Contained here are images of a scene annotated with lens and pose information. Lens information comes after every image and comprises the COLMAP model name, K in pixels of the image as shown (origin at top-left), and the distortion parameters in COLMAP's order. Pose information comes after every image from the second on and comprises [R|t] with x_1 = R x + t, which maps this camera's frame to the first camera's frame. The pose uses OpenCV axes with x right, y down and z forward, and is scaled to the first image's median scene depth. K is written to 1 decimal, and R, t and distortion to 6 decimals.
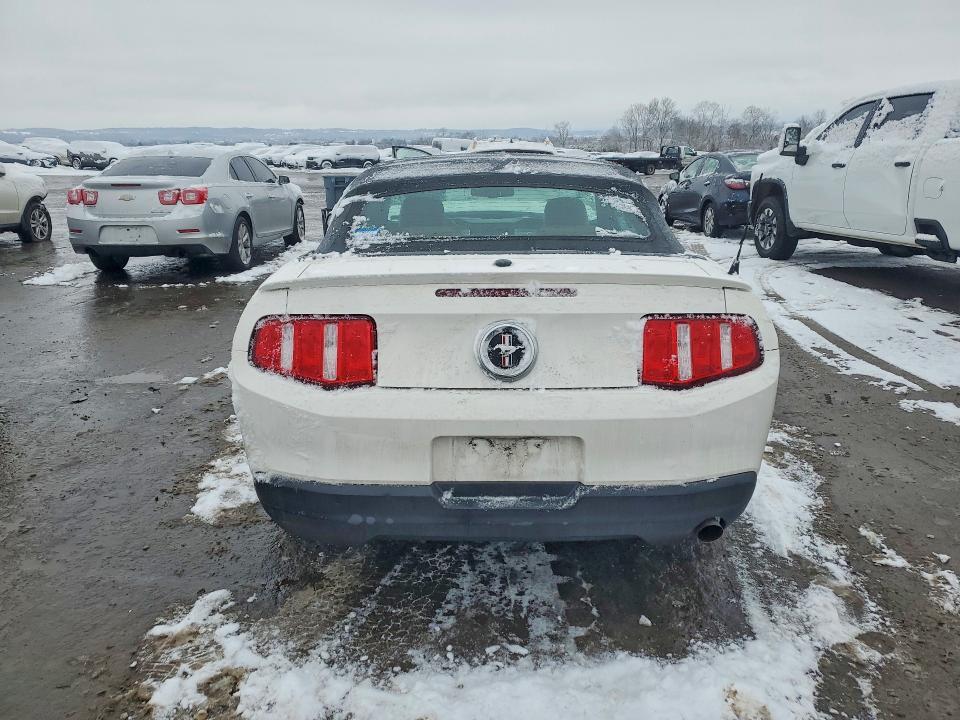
lens RADIAL K [[735.7, 0, 480.0], [0, 735.7, 360.0], [0, 0, 1]] dist [0.026683, -0.004022]
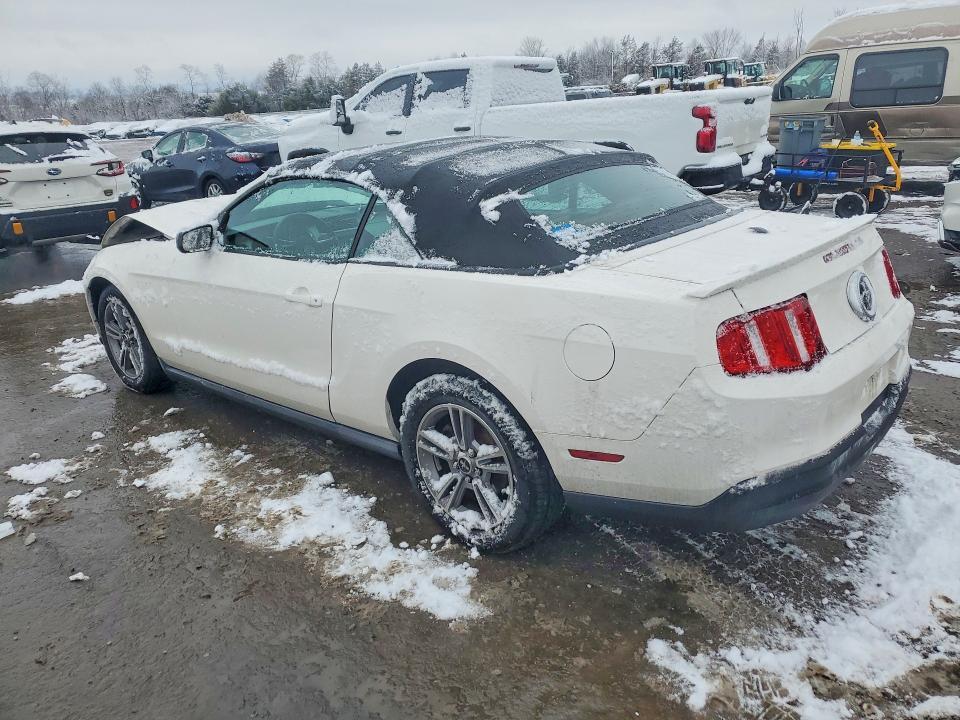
lens RADIAL K [[735.7, 0, 480.0], [0, 735.7, 360.0], [0, 0, 1]] dist [0.026683, -0.004022]
pose [[0.654904, -0.274430, 0.704123, -0.336233], [0.246551, 0.958343, 0.144195, -0.064853], [-0.714362, 0.079168, 0.695283, 0.163832]]
